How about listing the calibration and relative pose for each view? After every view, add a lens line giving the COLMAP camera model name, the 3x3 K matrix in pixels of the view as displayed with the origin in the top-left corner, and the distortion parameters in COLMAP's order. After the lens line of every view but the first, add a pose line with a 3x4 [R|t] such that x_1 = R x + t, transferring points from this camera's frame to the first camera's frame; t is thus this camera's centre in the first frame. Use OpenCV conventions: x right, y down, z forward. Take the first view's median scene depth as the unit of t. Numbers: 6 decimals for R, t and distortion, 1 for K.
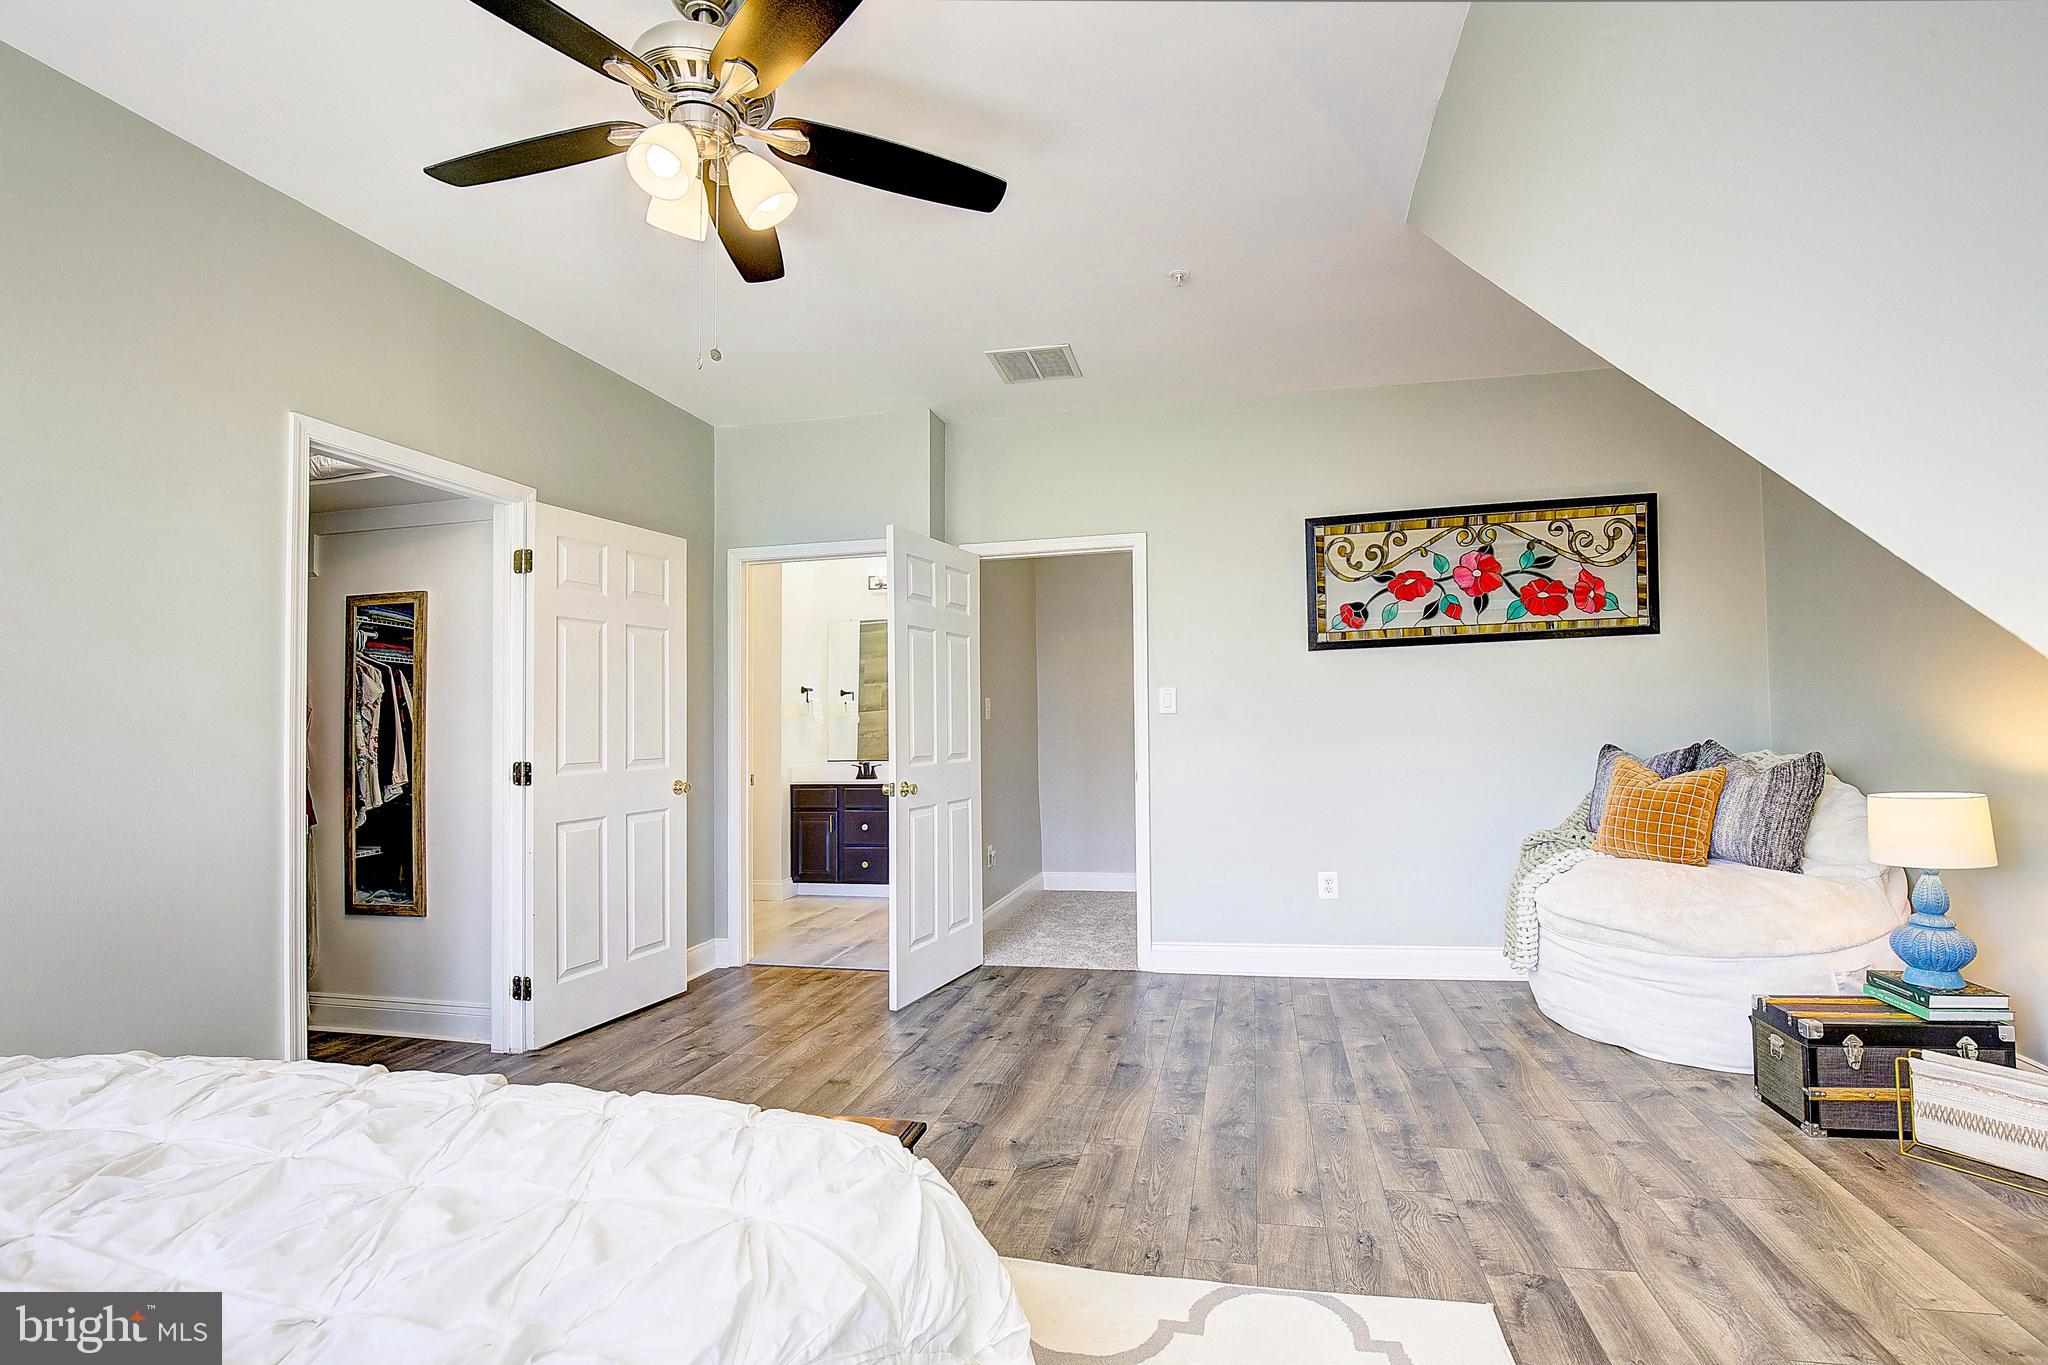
lens RADIAL K [[944.3, 0, 1024.0], [0, 944.3, 682.5], [0, 0, 1]] dist [-0.027609, 0.006602]
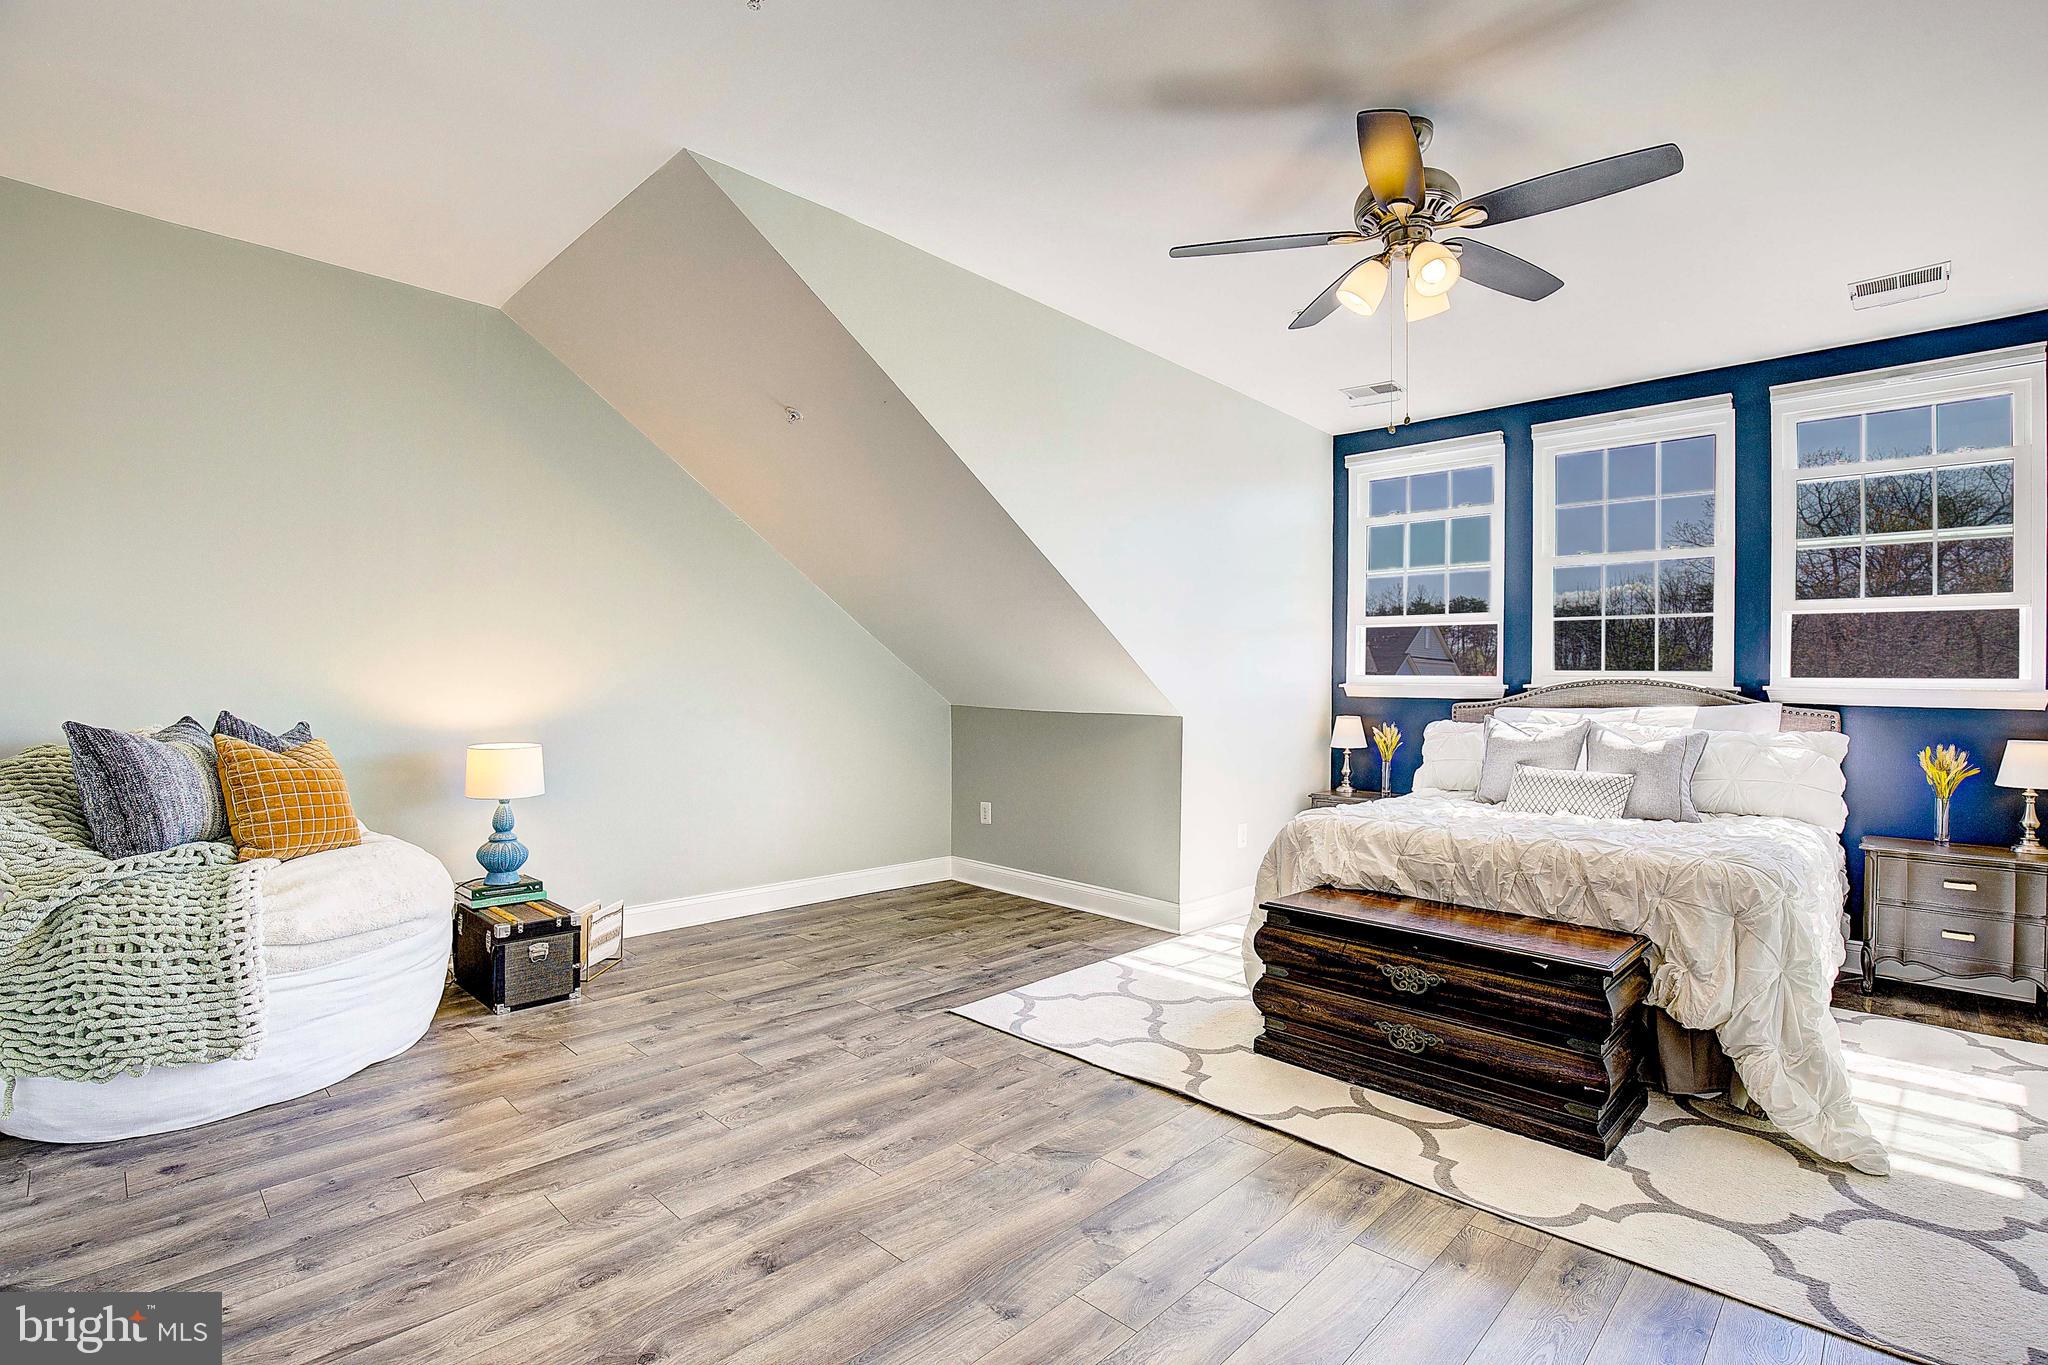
lens RADIAL K [[944.3, 0, 1024.0], [0, 944.3, 682.5], [0, 0, 1]] dist [-0.027609, 0.006602]
pose [[-0.856770, 0.014468, 0.515495, -0.402279], [-0.019413, 0.997993, -0.060276, 0.085342], [-0.515332, -0.061650, -0.854770, 1.704894]]
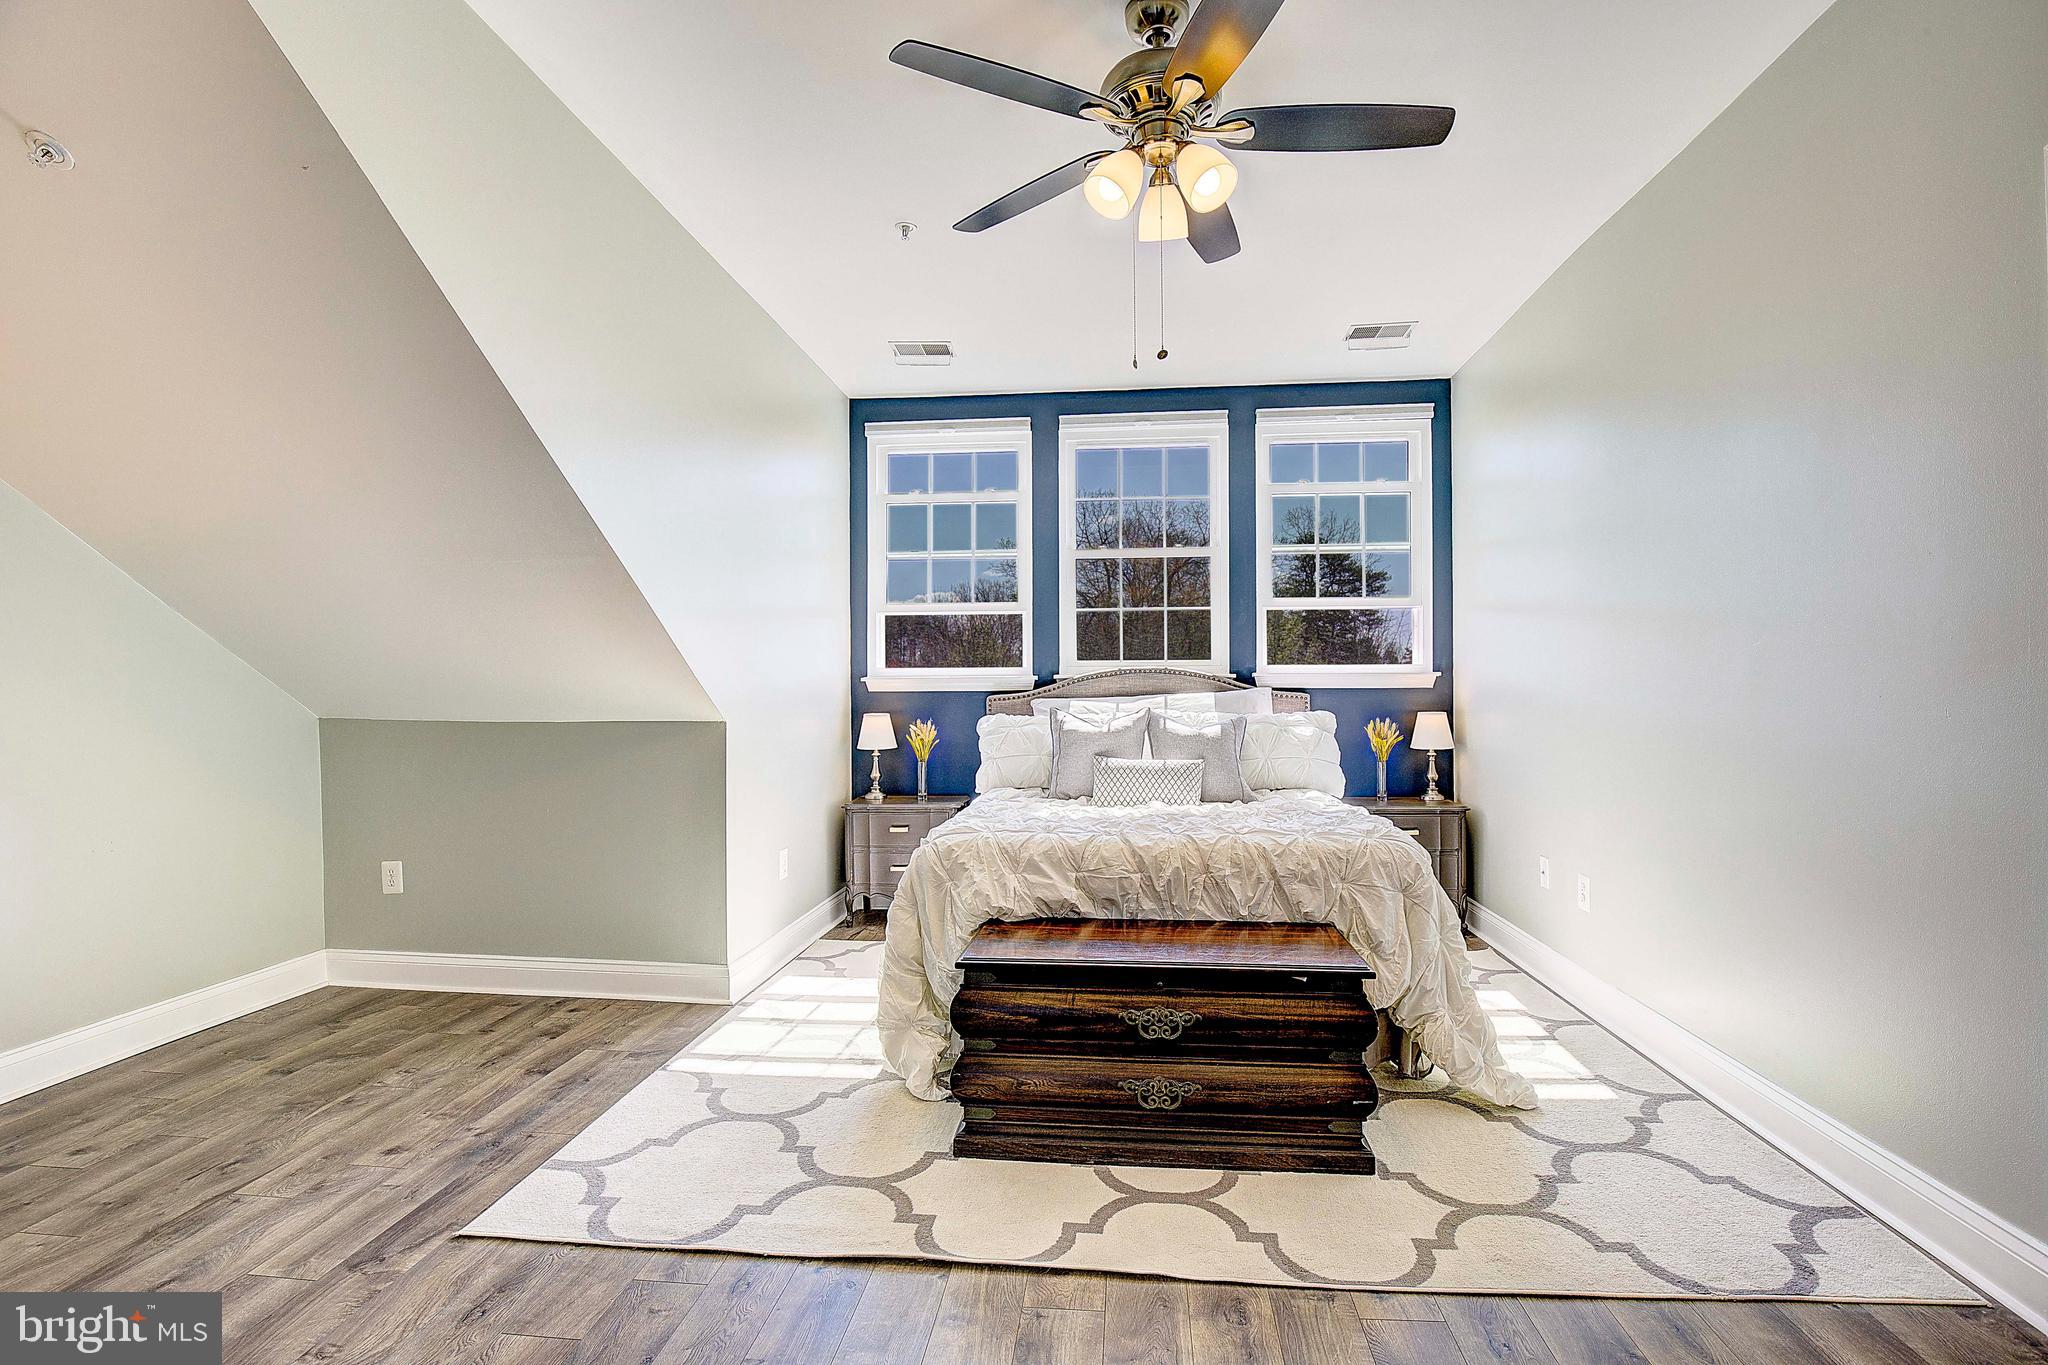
lens RADIAL K [[951.2, 0, 1024.4], [0, 951.2, 675.7], [0, 0, 1]] dist [-0.030479, 0.006560]
pose [[-0.991571, 0.030614, -0.125894, -0.031506], [0.038174, 0.997582, -0.058085, 0.067454], [0.123811, -0.062401, -0.990342, 1.473123]]
